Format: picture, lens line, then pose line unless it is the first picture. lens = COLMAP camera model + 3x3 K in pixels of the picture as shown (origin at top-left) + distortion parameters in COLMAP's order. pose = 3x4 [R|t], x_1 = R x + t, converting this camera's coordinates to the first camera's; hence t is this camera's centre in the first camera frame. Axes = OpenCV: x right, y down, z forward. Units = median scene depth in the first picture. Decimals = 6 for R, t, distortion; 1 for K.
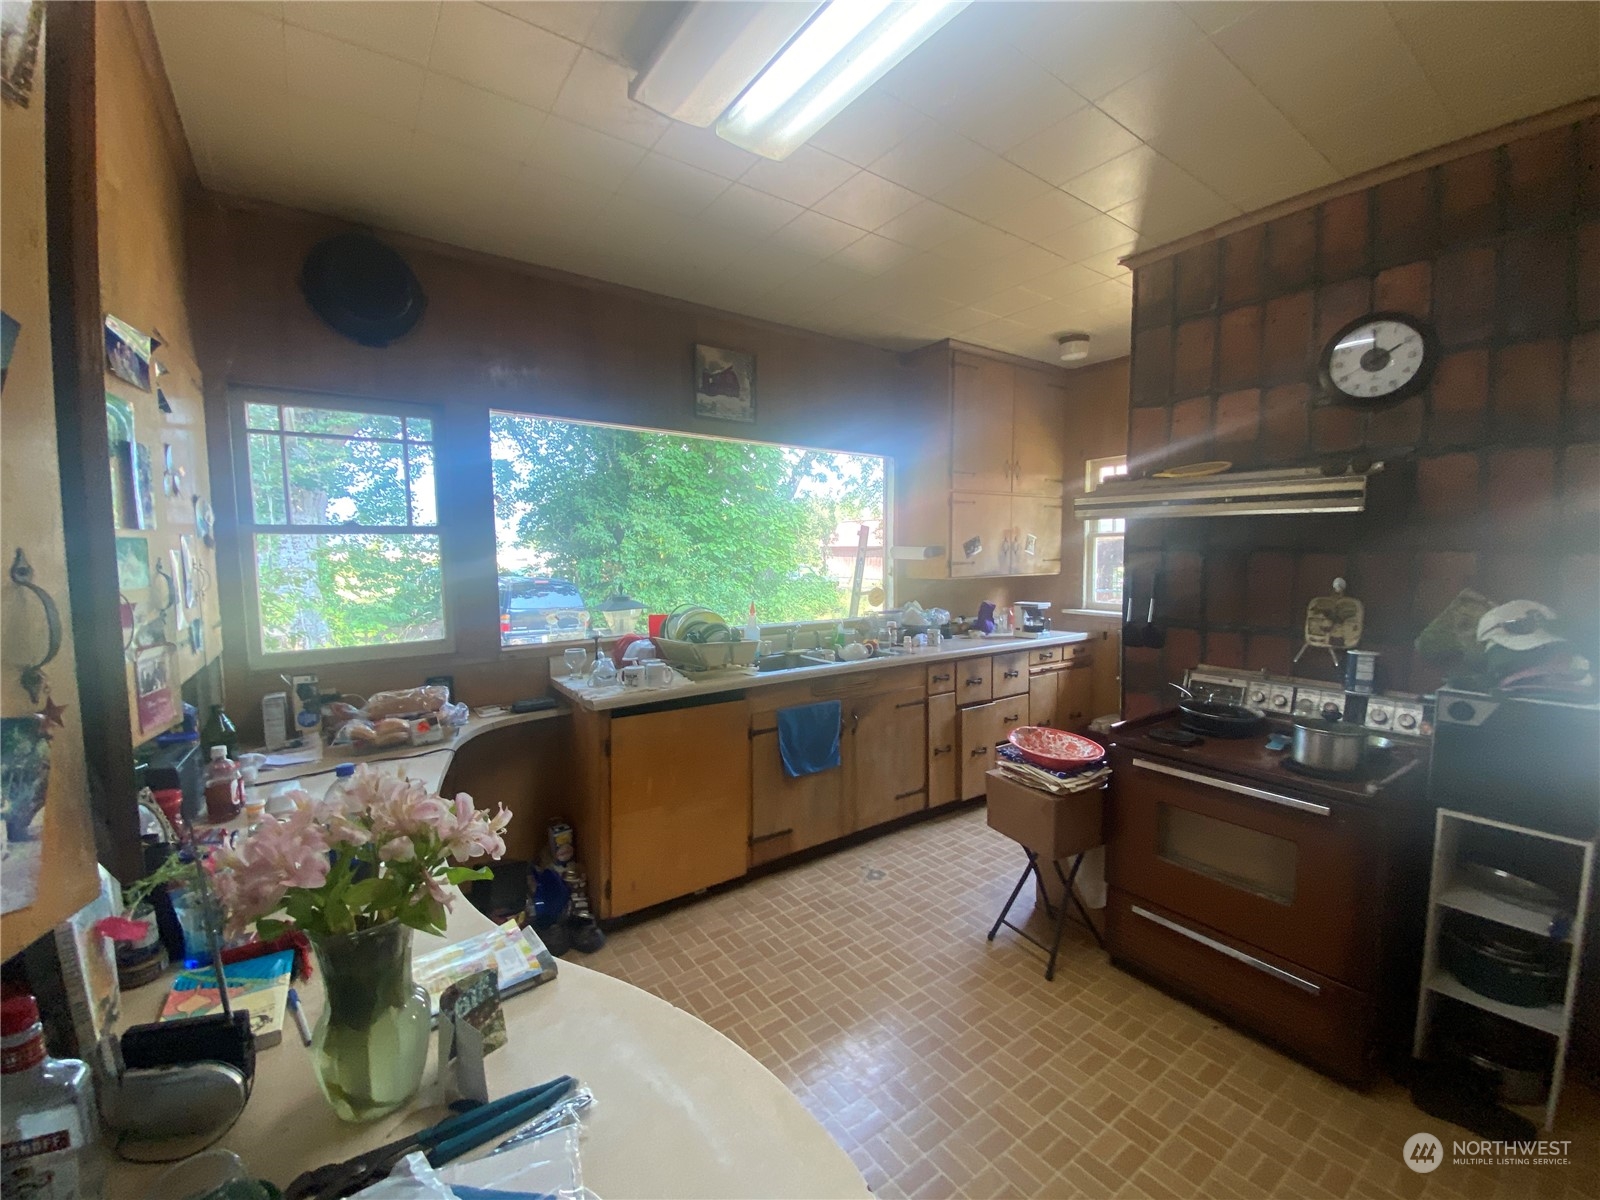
lens RADIAL K [[655.6, 0, 793.9], [0, 655.6, 597.6], [0, 0, 1]] dist [0.001797, -0.000181]
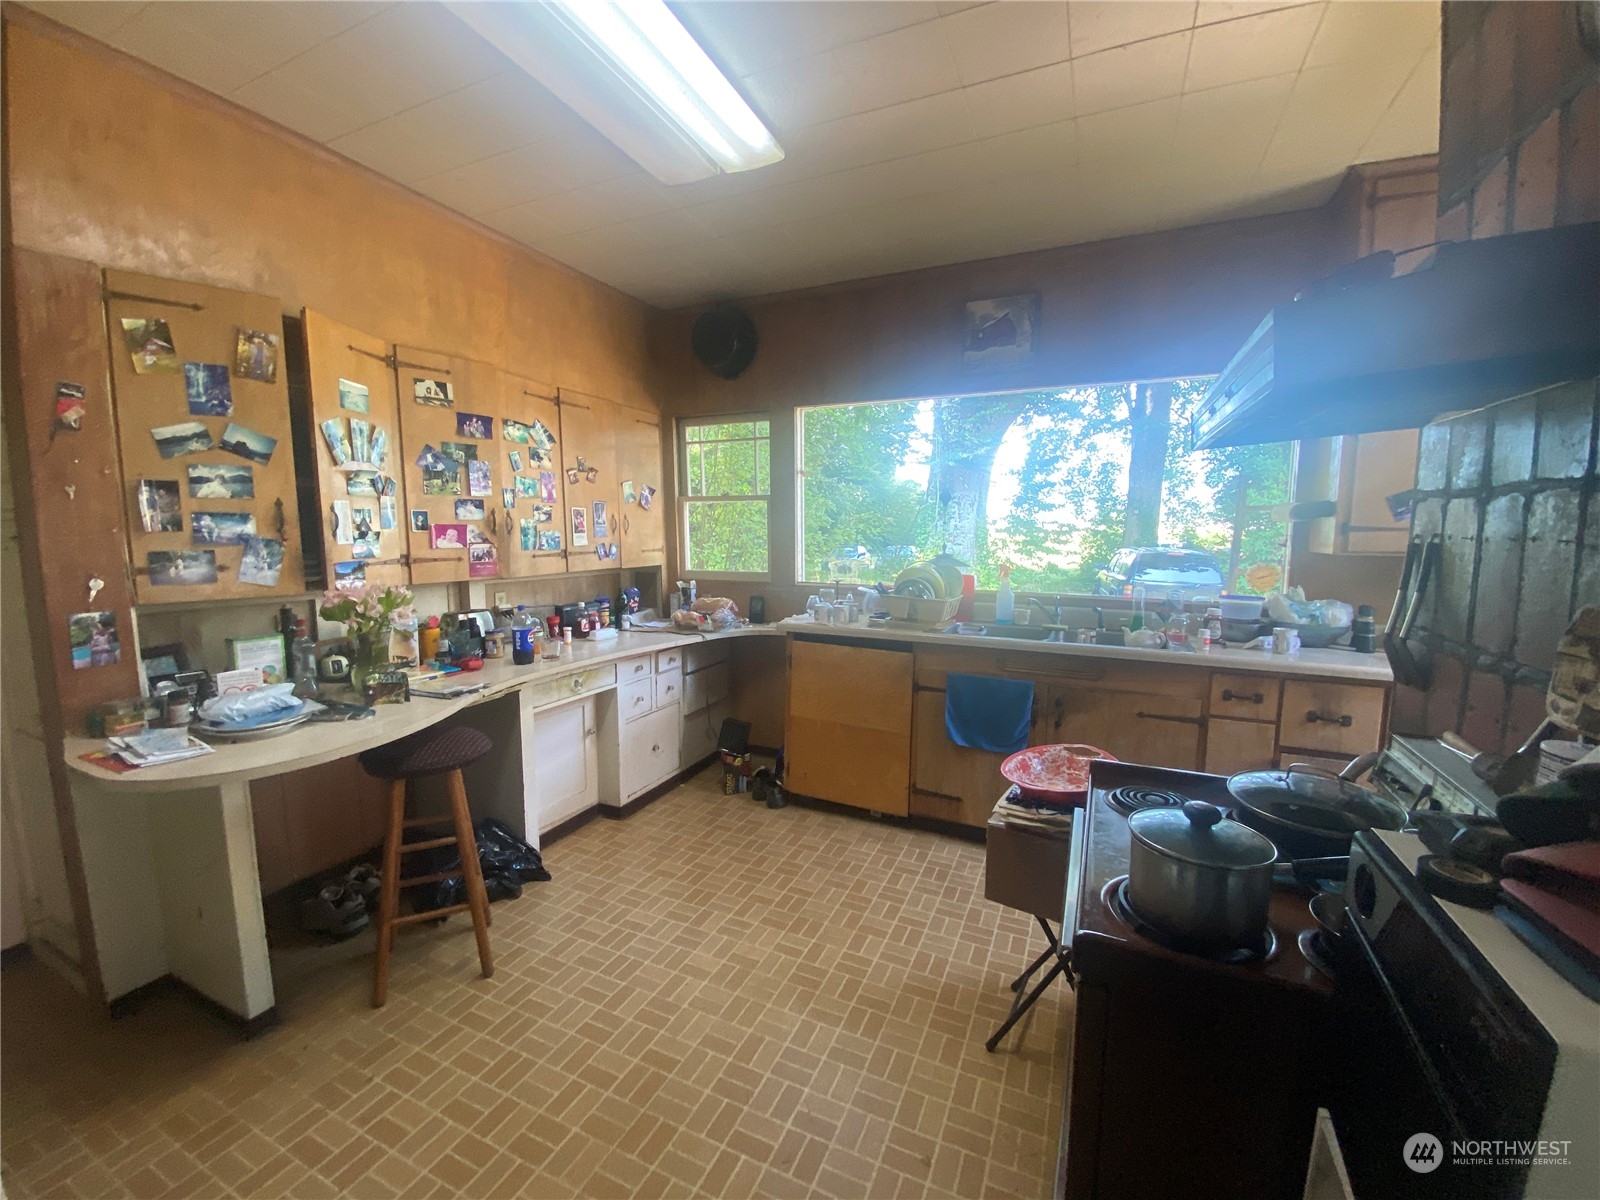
lens RADIAL K [[655.6, 0, 793.9], [0, 655.6, 602.9], [0, 0, 1]] dist [0.001797, -0.000181]
pose [[0.480403, 0.110088, -0.870111, 0.710215], [-0.068752, 0.993765, 0.087774, -0.000937], [0.874349, 0.017654, 0.484977, 0.322266]]
